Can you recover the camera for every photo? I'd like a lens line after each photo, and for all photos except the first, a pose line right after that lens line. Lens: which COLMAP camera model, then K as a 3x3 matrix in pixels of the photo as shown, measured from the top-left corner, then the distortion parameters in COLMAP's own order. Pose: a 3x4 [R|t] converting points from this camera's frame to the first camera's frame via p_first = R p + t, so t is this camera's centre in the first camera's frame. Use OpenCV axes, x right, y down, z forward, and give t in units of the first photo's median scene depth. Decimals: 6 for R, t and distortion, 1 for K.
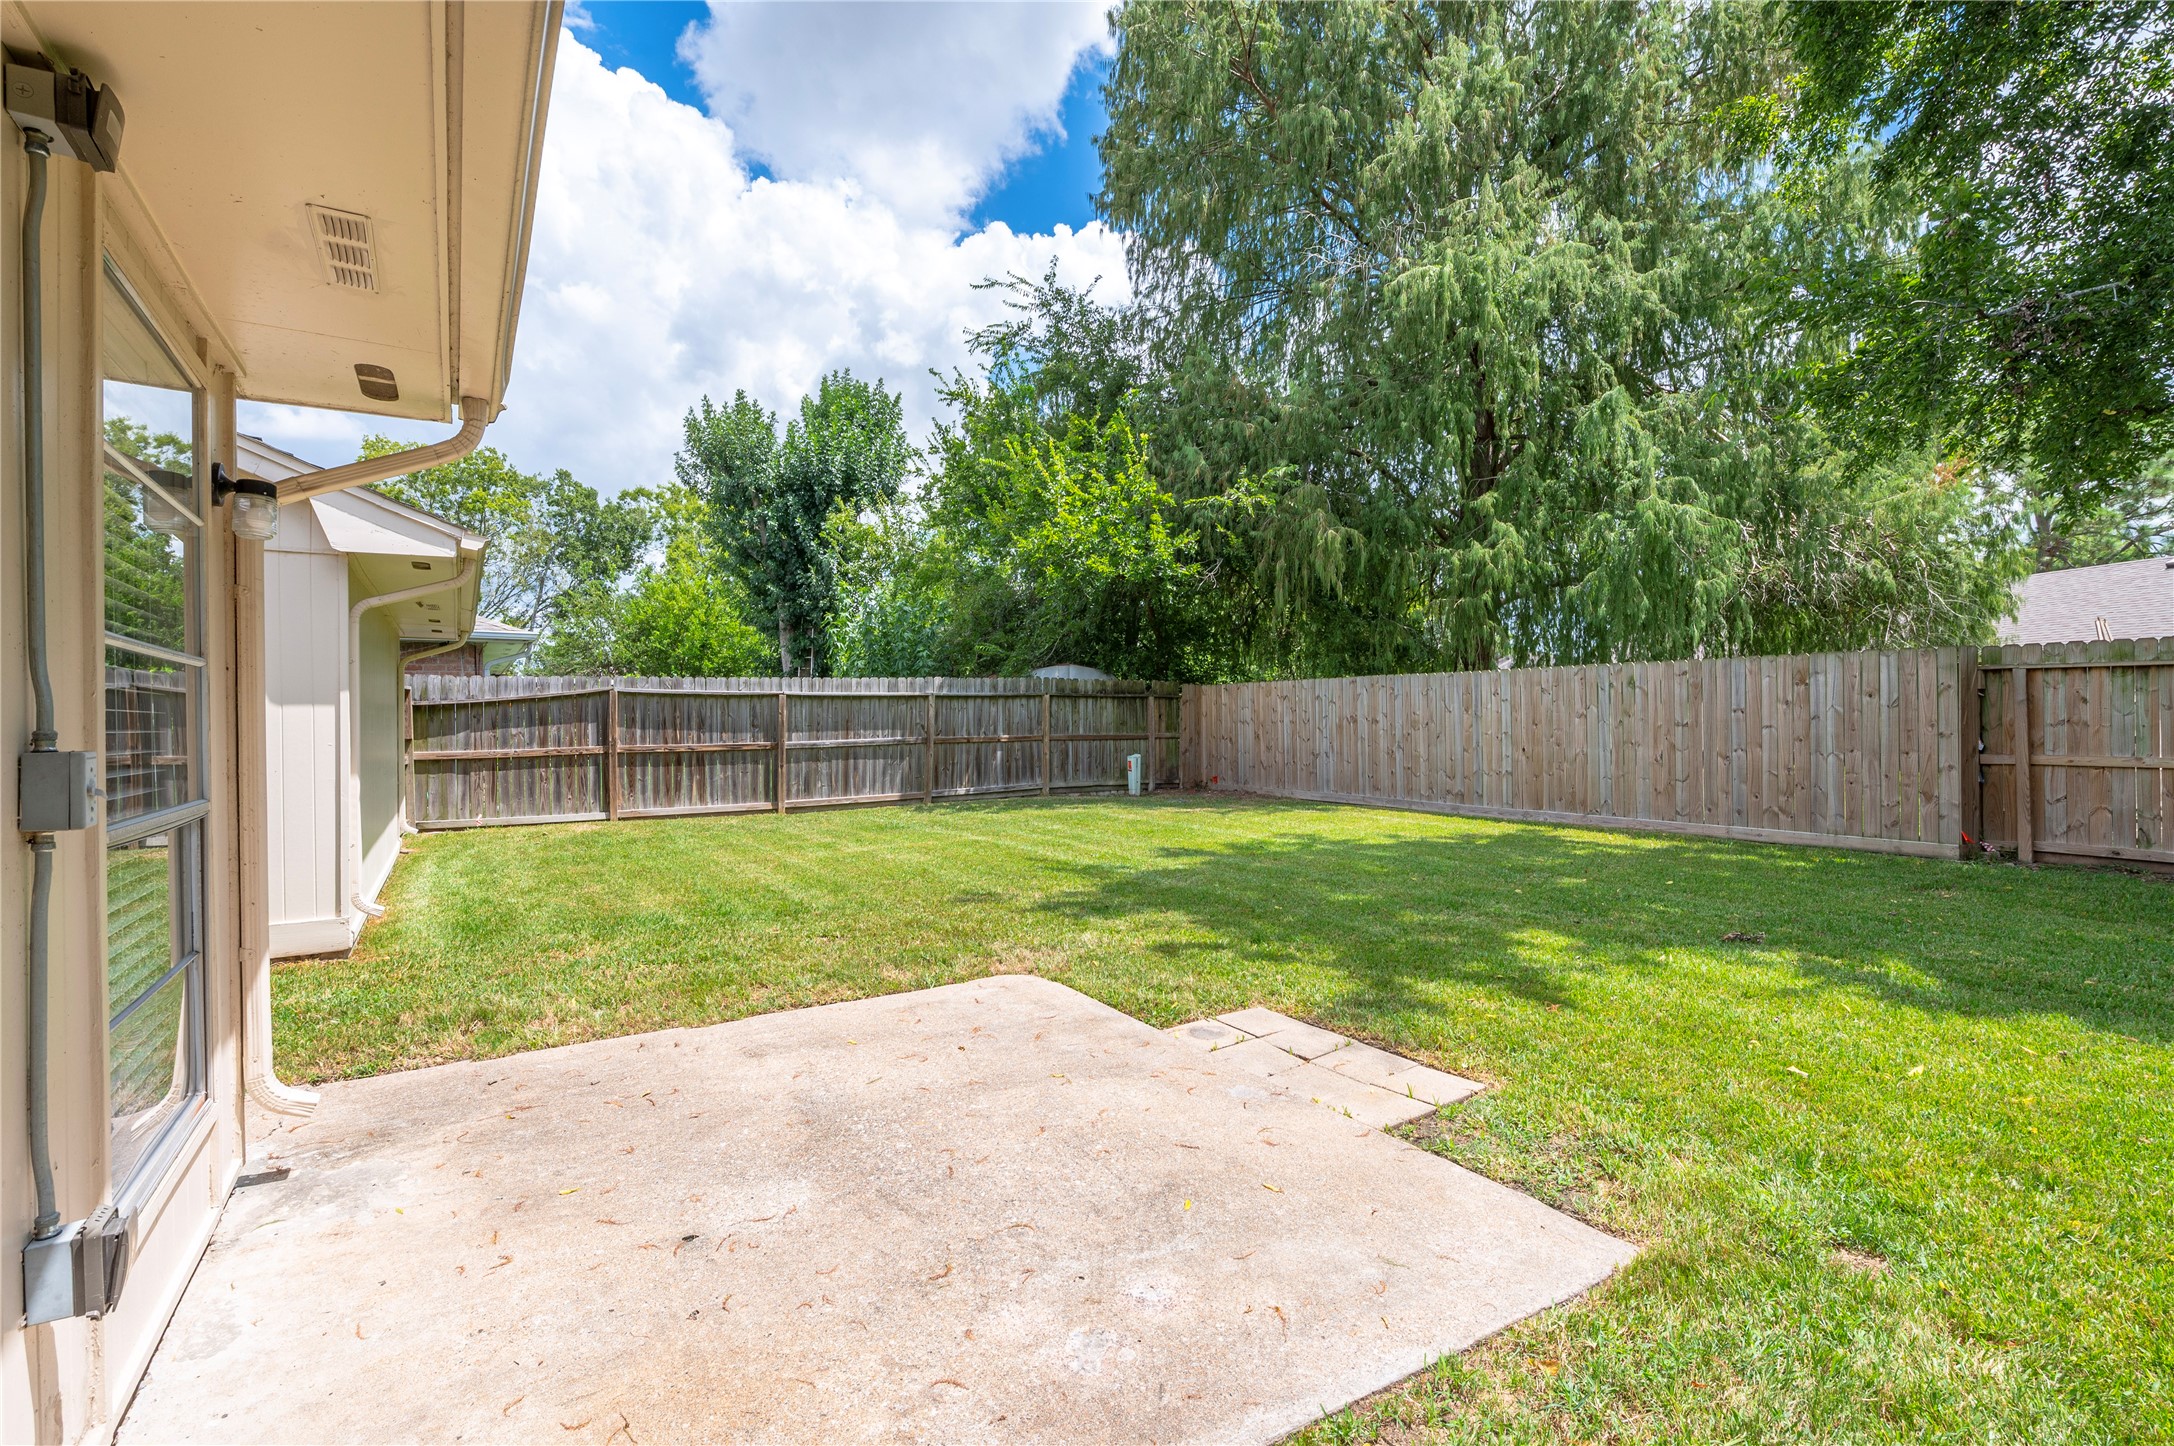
lens RADIAL K [[966.7, 0, 1087.0], [0, 966.7, 723.0], [0, 0, 1]] dist [-0.009859, 0.000234]
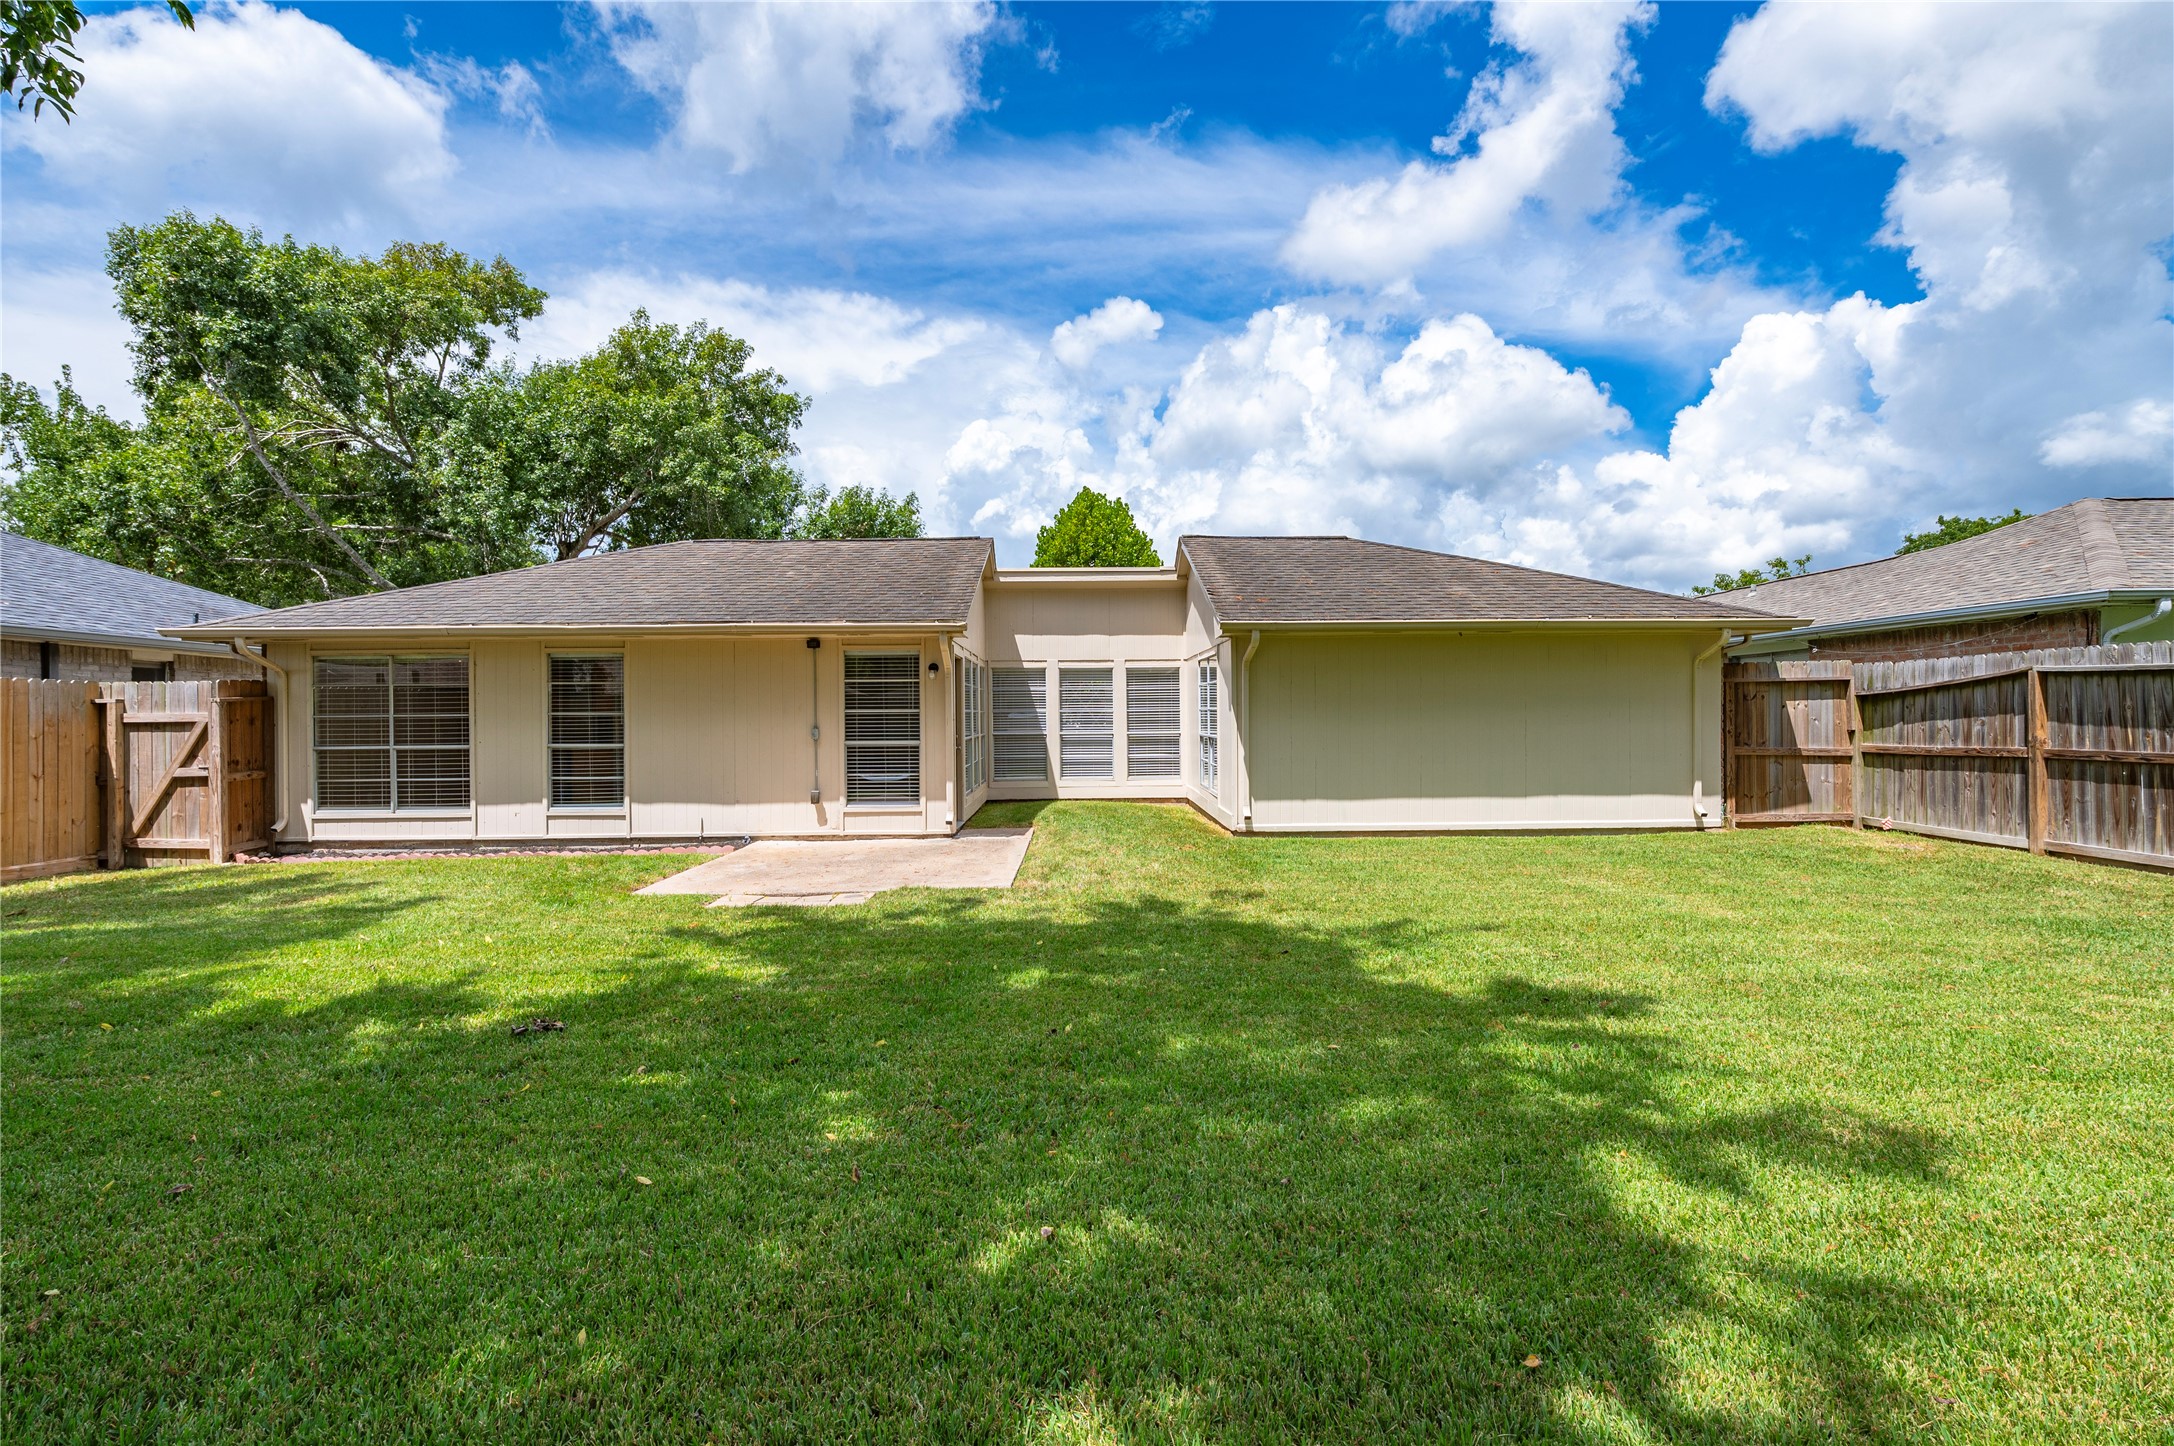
lens RADIAL K [[966.7, 0, 1087.0], [0, 966.7, 723.0], [0, 0, 1]] dist [-0.009859, 0.000234]
pose [[-0.537935, 0.022962, -0.842673, 0.452069], [0.011044, 0.999735, 0.020191, -0.015286], [0.842914, 0.001555, -0.538047, 0.735091]]
